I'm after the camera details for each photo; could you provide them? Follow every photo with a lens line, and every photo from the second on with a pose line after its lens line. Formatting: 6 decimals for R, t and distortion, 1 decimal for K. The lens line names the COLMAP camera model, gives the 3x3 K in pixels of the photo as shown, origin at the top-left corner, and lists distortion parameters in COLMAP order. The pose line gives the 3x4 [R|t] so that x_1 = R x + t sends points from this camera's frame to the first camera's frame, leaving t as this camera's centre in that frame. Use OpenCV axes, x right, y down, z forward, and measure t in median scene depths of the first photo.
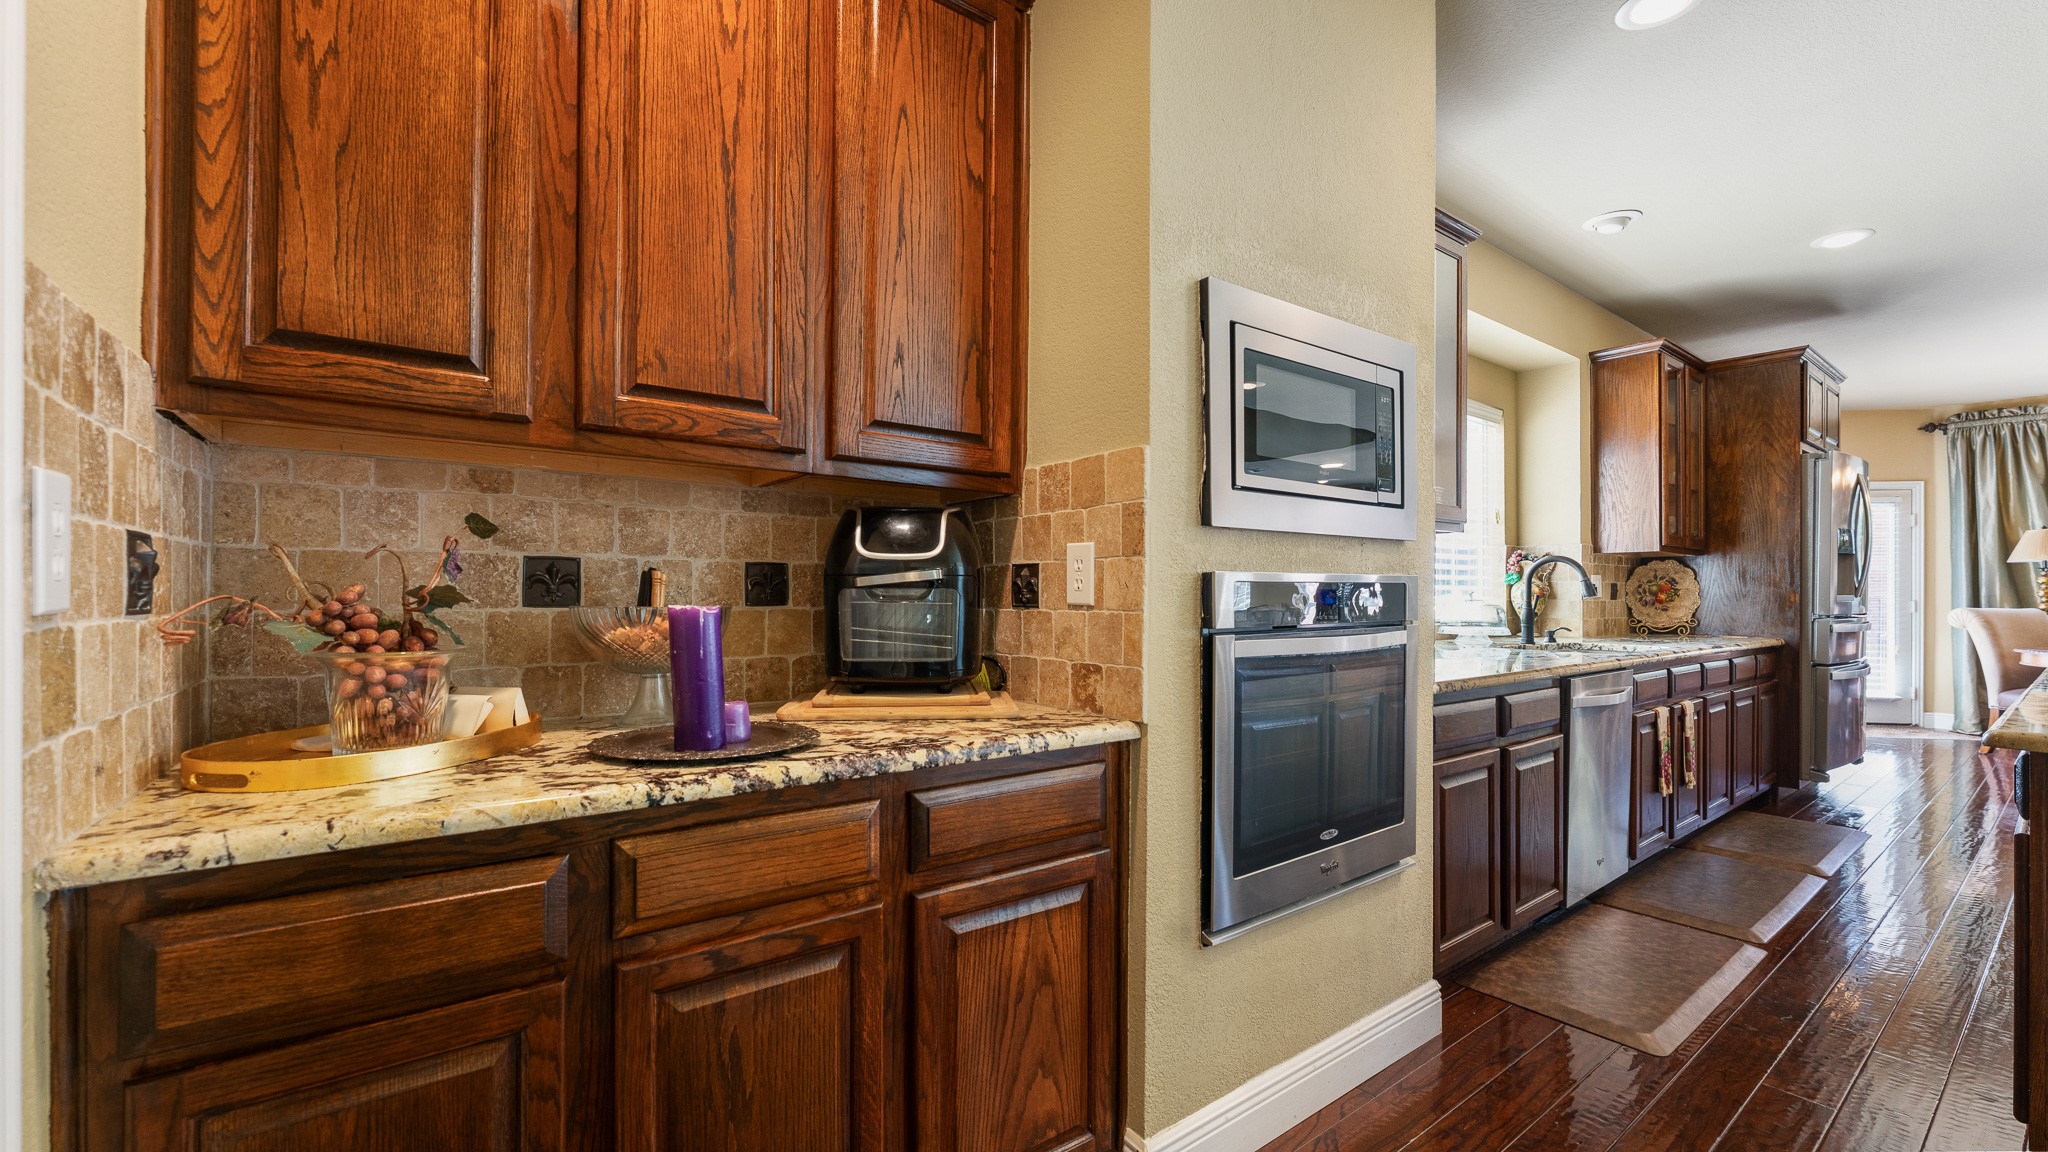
lens RADIAL K [[817.5, 0, 1034.9], [0, 817.5, 590.3], [0, 0, 1]] dist [-0.001623, -0.000822]
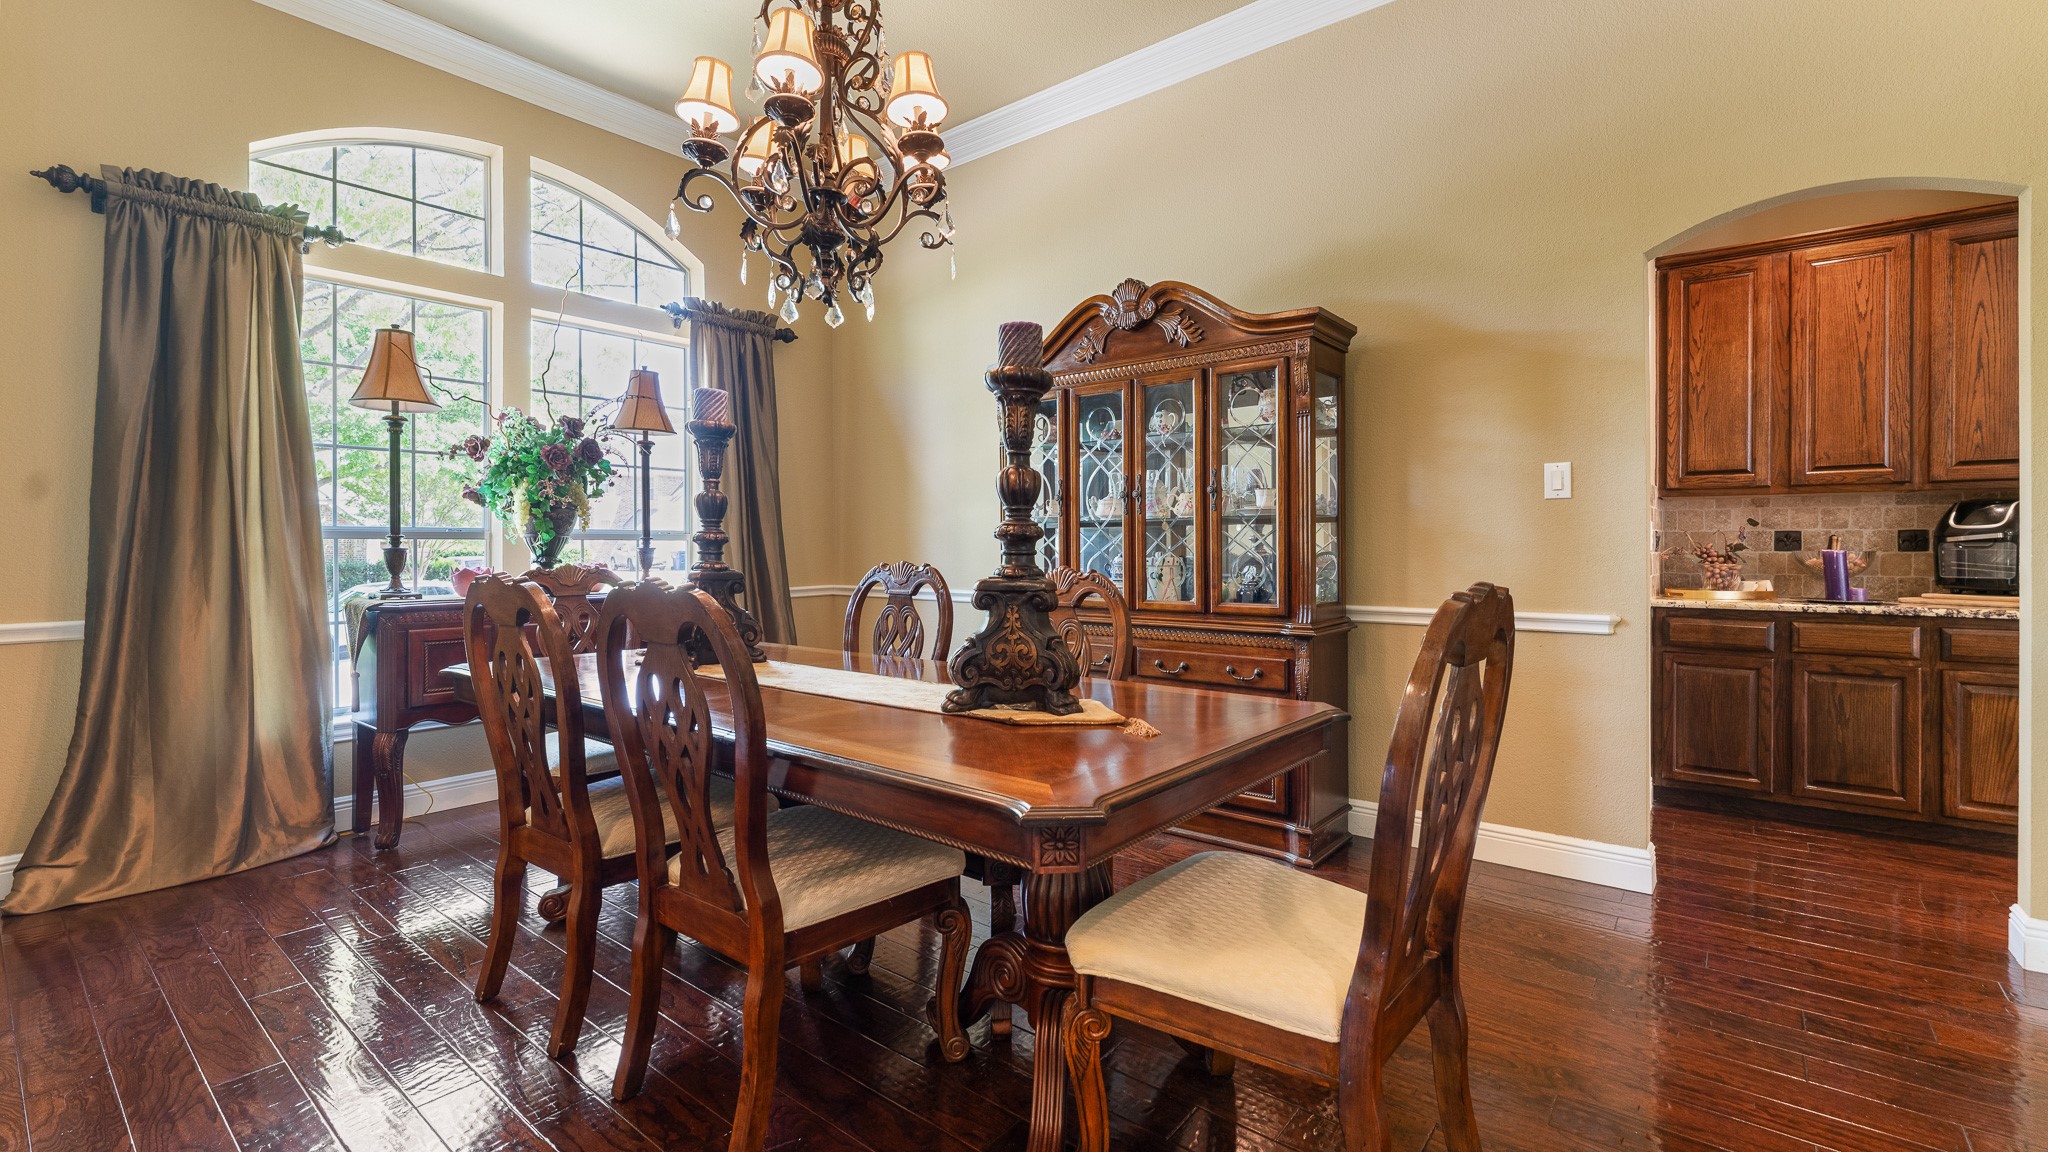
lens RADIAL K [[864.0, 0, 1002.6], [0, 864.0, 550.3], [0, 0, 1]] dist [-0.002103, 0.000539]
pose [[0.204525, 0.002488, -0.978858, 1.797159], [0.008326, 0.999956, 0.004281, -0.015437], [0.978826, -0.009025, 0.204495, -2.263117]]
